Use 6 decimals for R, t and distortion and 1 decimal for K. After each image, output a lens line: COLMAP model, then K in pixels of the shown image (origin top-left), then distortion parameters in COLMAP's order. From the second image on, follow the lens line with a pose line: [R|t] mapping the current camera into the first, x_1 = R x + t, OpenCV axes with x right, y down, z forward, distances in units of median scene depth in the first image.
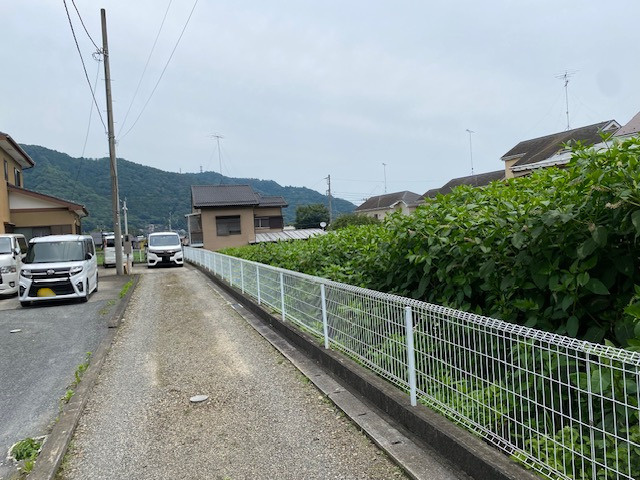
lens RADIAL K [[502.4, 0, 334.0], [0, 502.4, 239.2], [0, 0, 1]] dist [0.013835, -0.006584]
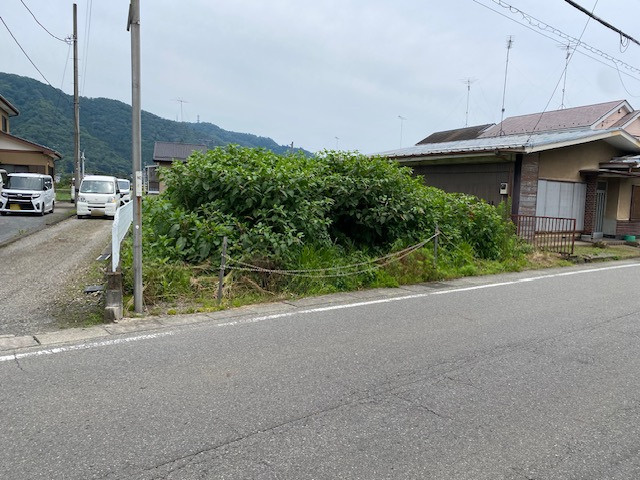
lens RADIAL K [[510.6, 0, 320.0], [0, 510.6, 240.0], [0, 0, 1]] dist [0.061893, -0.000583]
pose [[0.994943, 0.099590, -0.013052, 0.401349], [-0.098419, 0.992590, 0.071268, -0.006570], [0.020053, -0.069623, 0.997372, -0.611537]]
